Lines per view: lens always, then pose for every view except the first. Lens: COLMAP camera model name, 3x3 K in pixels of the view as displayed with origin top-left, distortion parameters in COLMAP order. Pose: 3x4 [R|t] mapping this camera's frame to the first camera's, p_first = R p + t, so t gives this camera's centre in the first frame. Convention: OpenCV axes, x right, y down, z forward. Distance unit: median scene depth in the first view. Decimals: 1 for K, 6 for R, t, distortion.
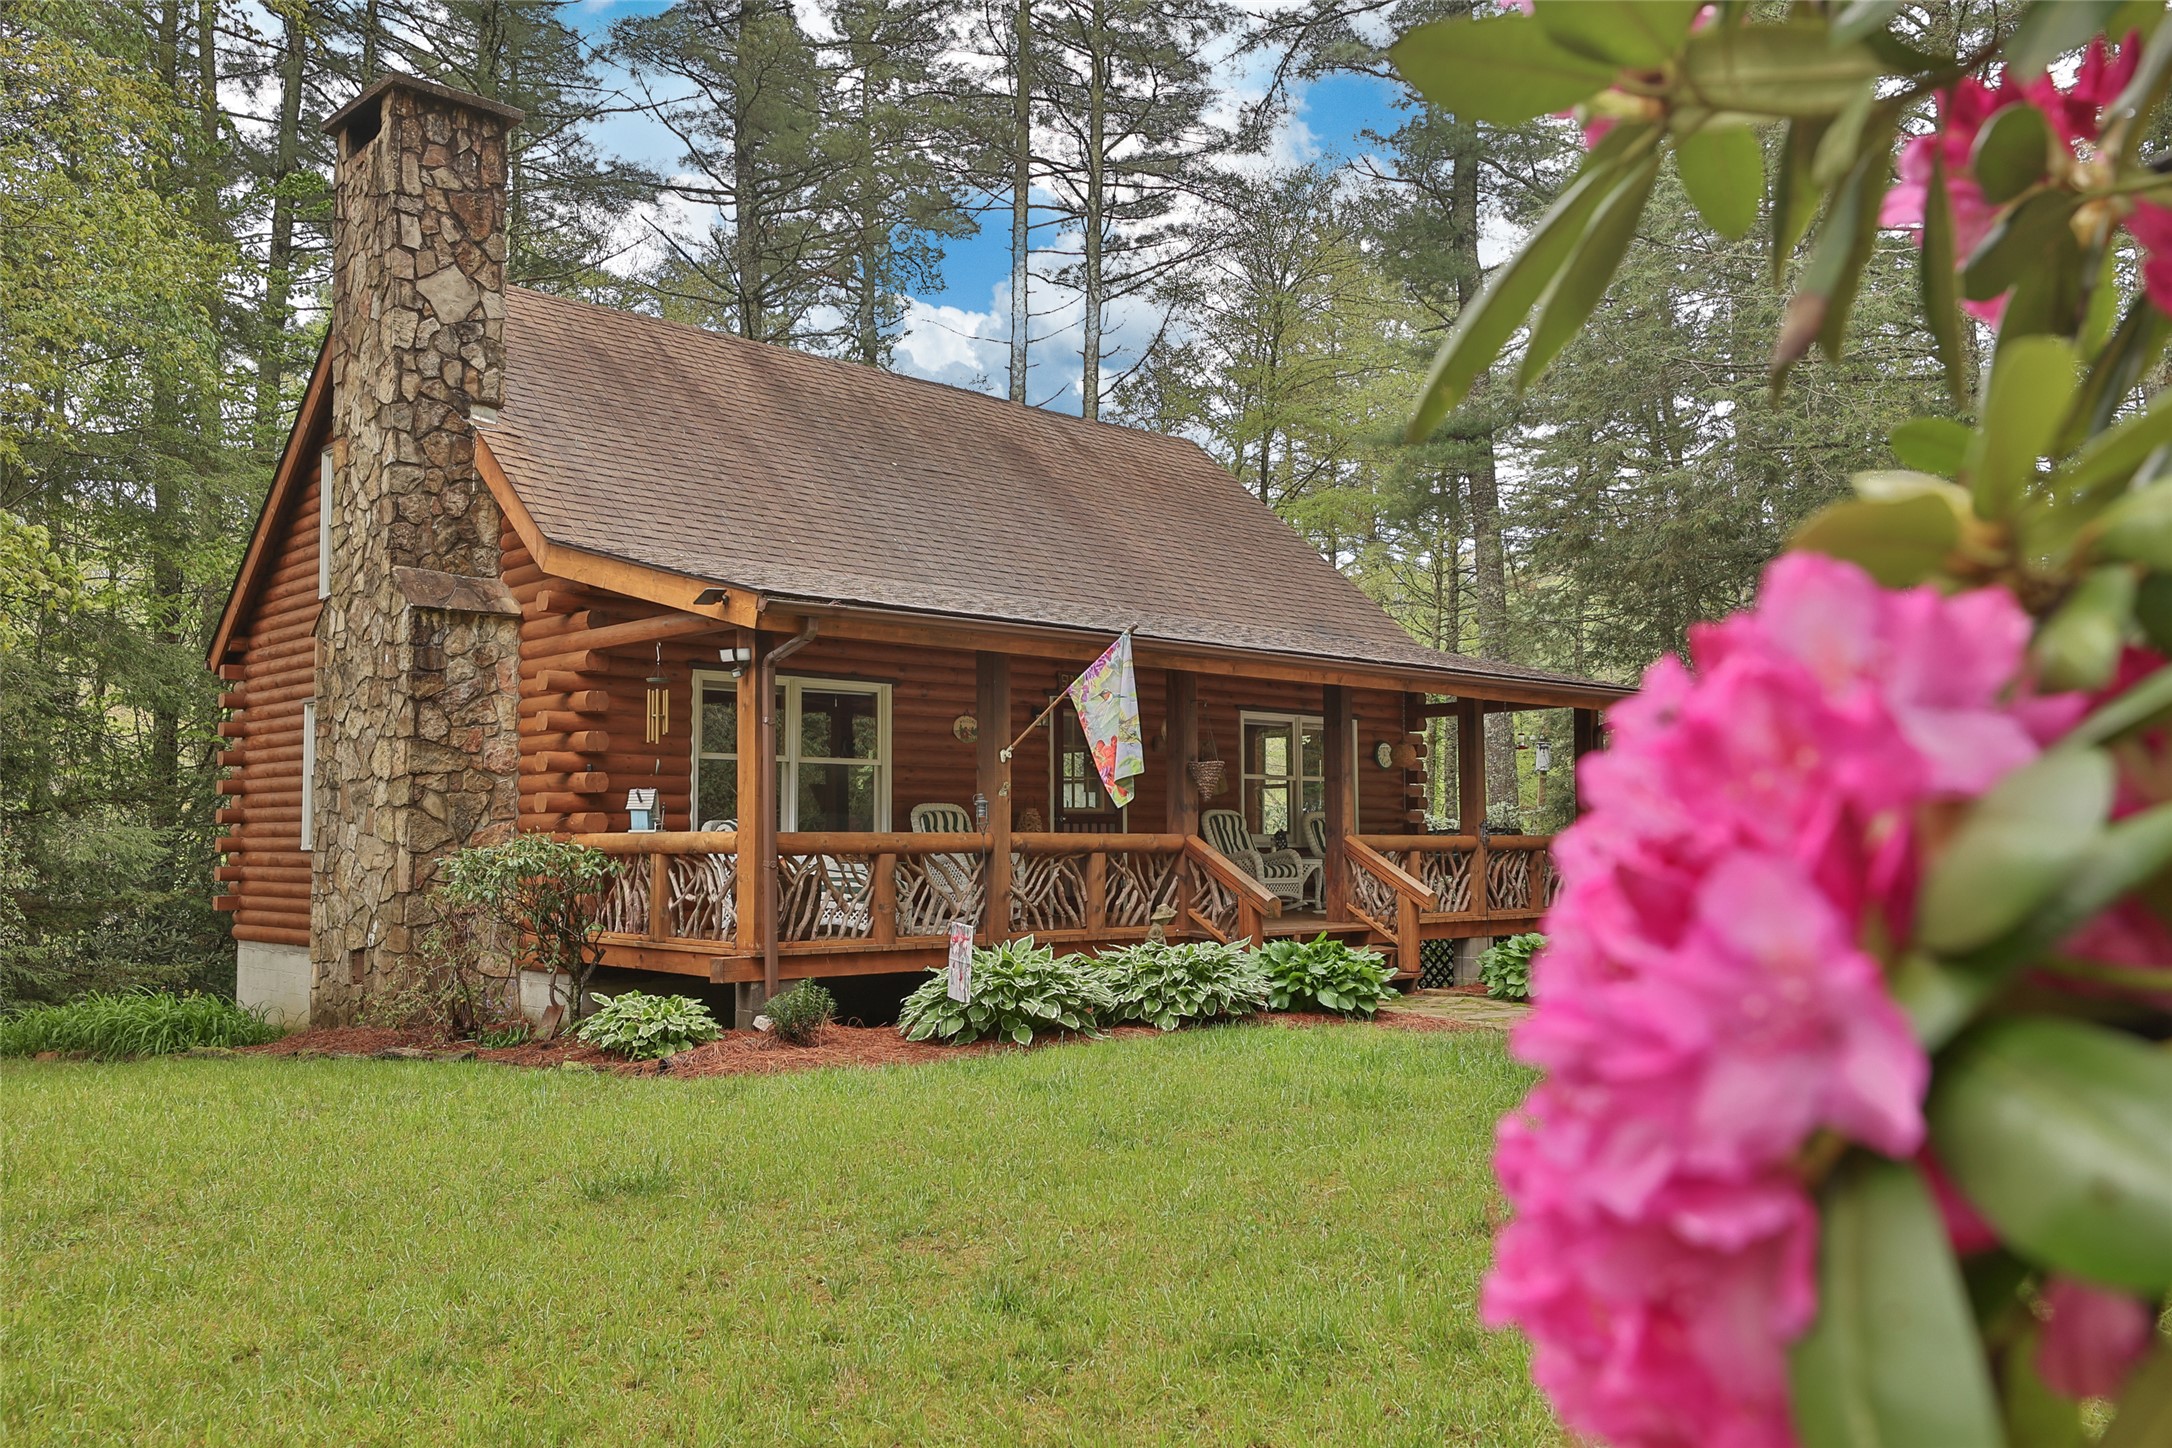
lens RADIAL K [[1745.7, 0, 1091.9], [0, 1745.7, 726.2], [0, 0, 1]] dist [0.029687, 0.005303]
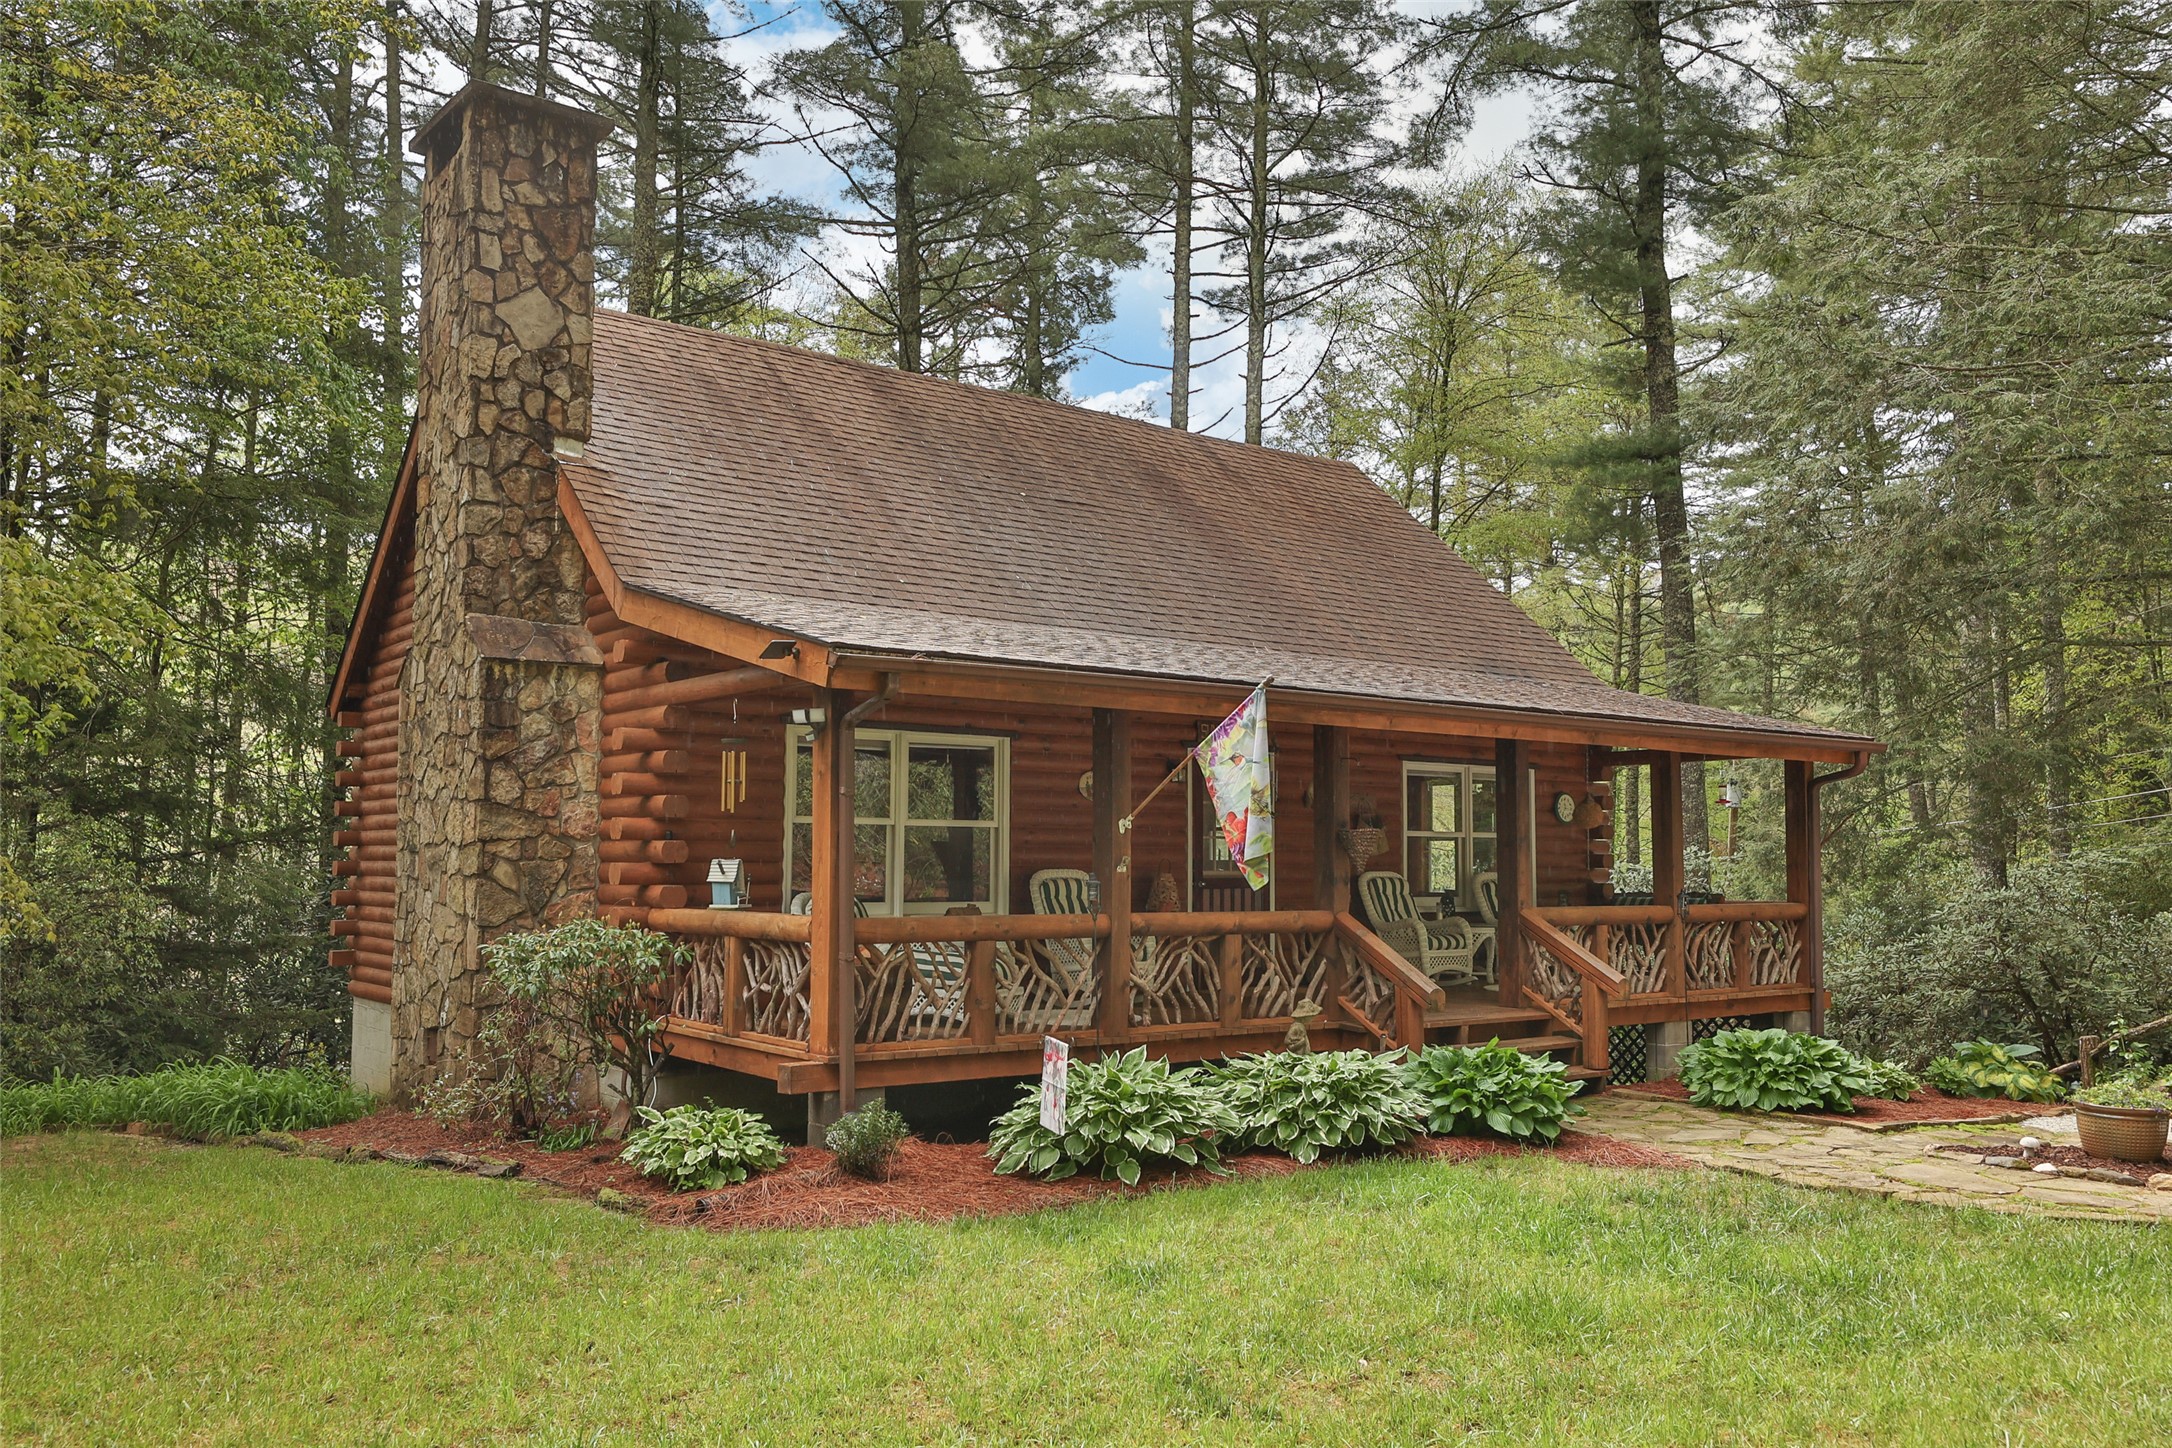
lens RADIAL K [[1684.6, 0, 1096.3], [0, 1684.6, 740.9], [0, 0, 1]] dist [0.024484, 0.000307]
pose [[0.994730, 0.000909, -0.102529, 0.021073], [-0.001141, 0.999997, -0.002212, -0.021862], [0.102526, 0.002318, 0.994728, 0.144278]]
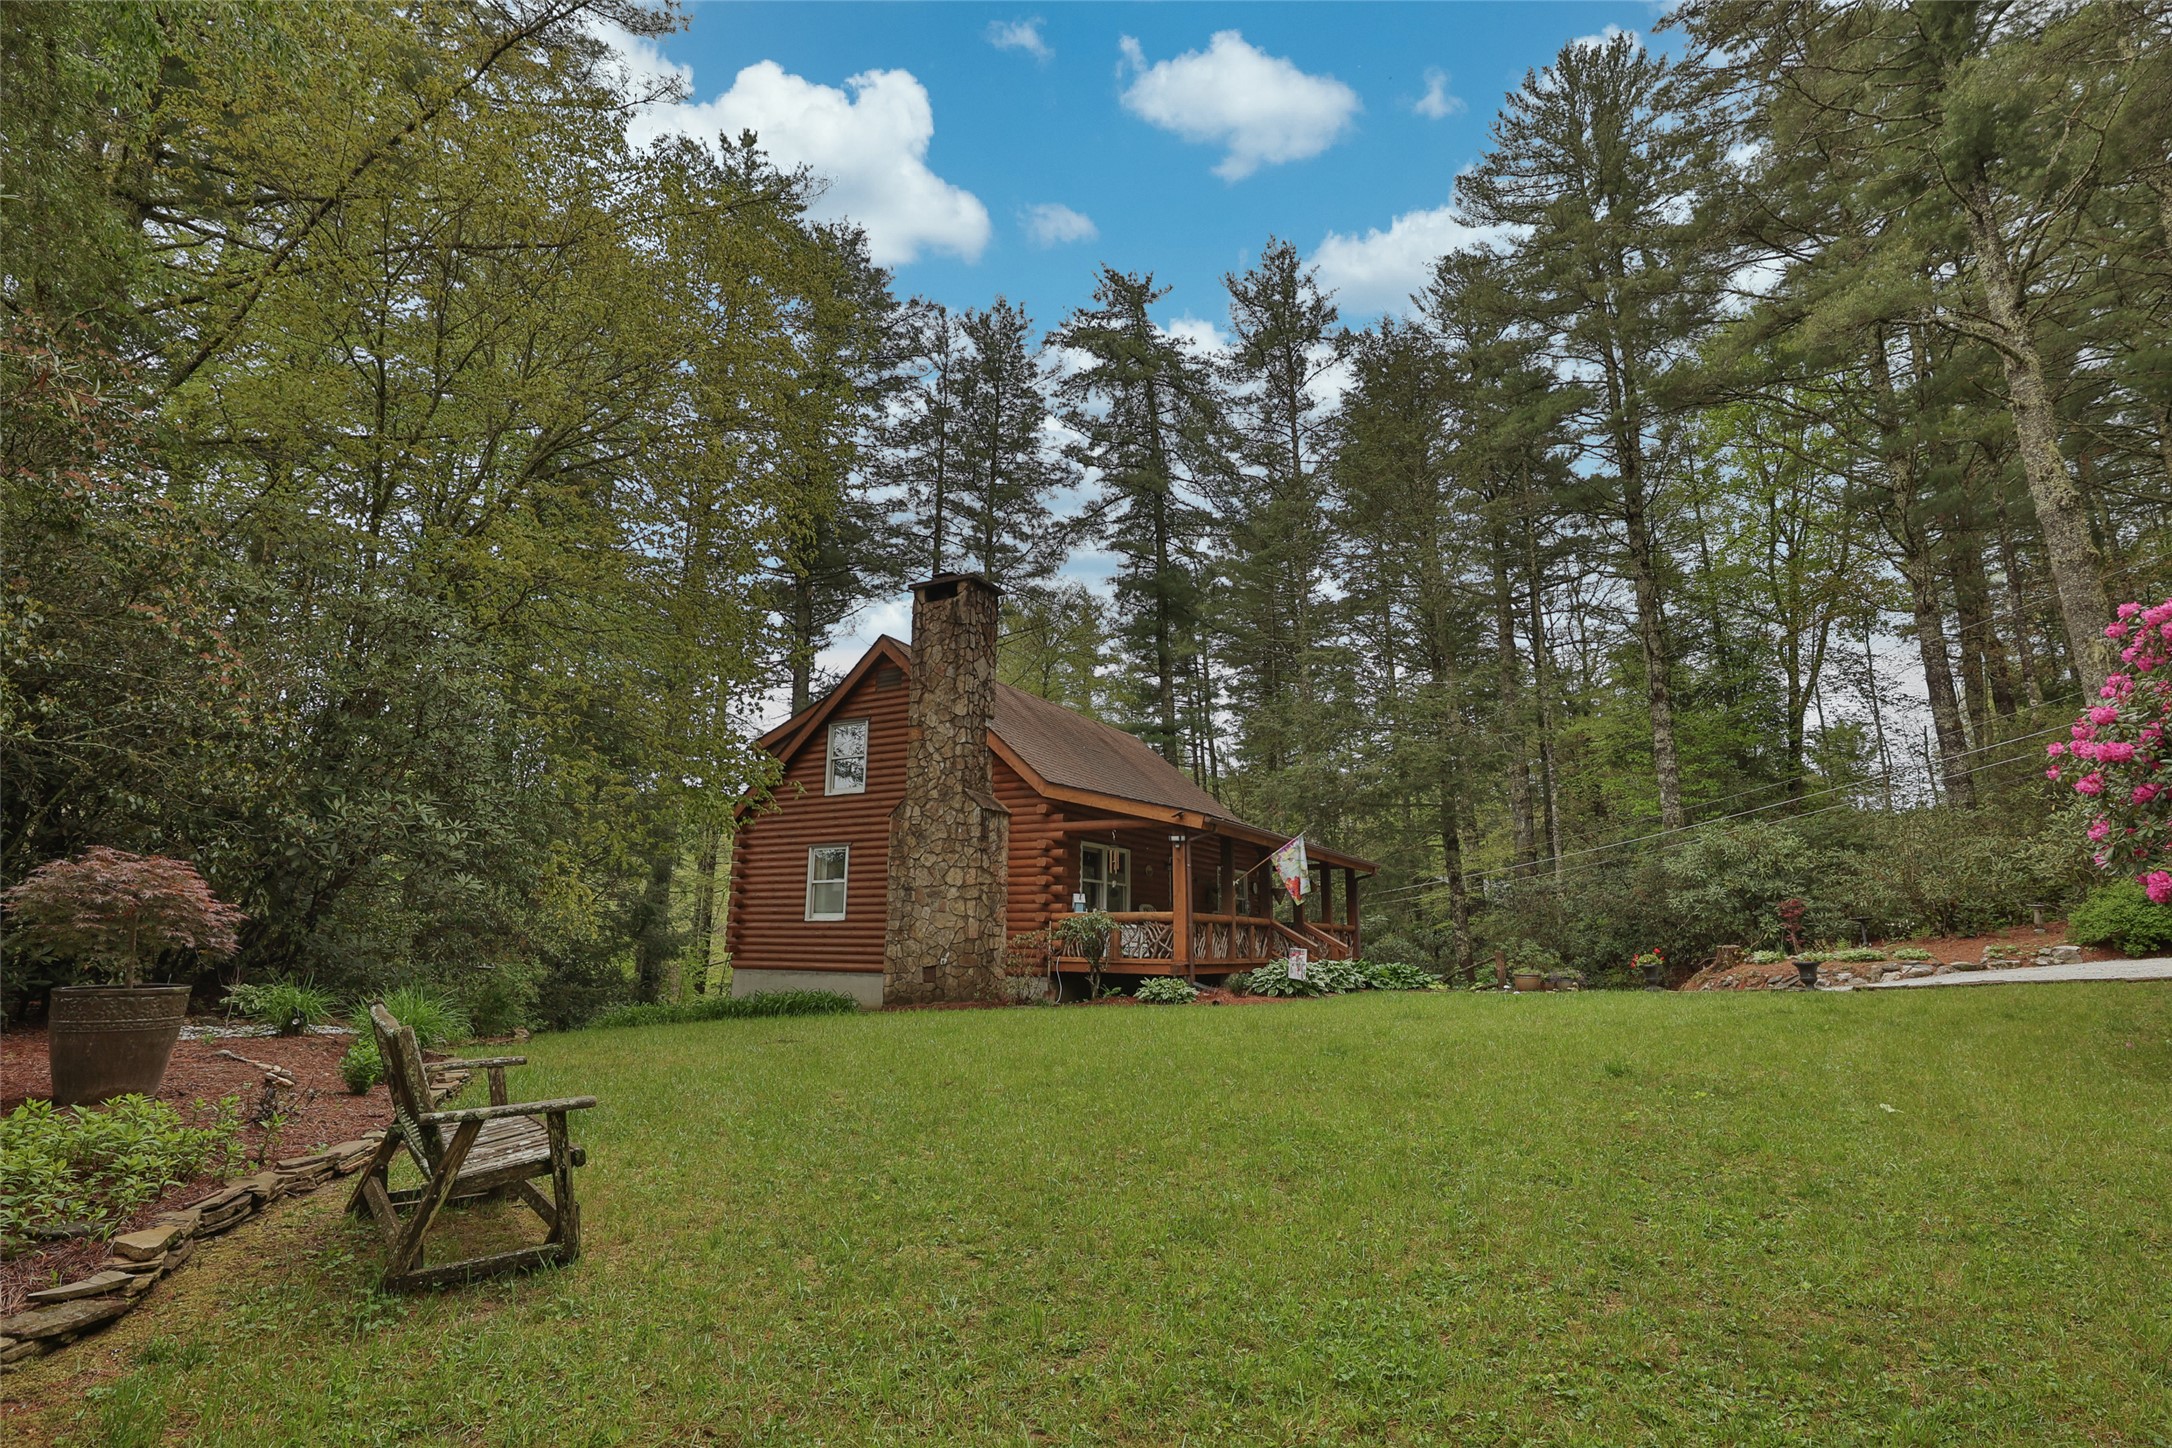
lens RADIAL K [[1010.3, 0, 1095.6], [0, 1010.3, 737.1], [0, 0, 1]] dist [0.014450, 0.000713]
pose [[0.952852, 0.069612, 0.295344, -0.596722], [-0.029903, 0.990134, -0.136896, 0.013145], [-0.301960, 0.121610, 0.945532, -0.252812]]
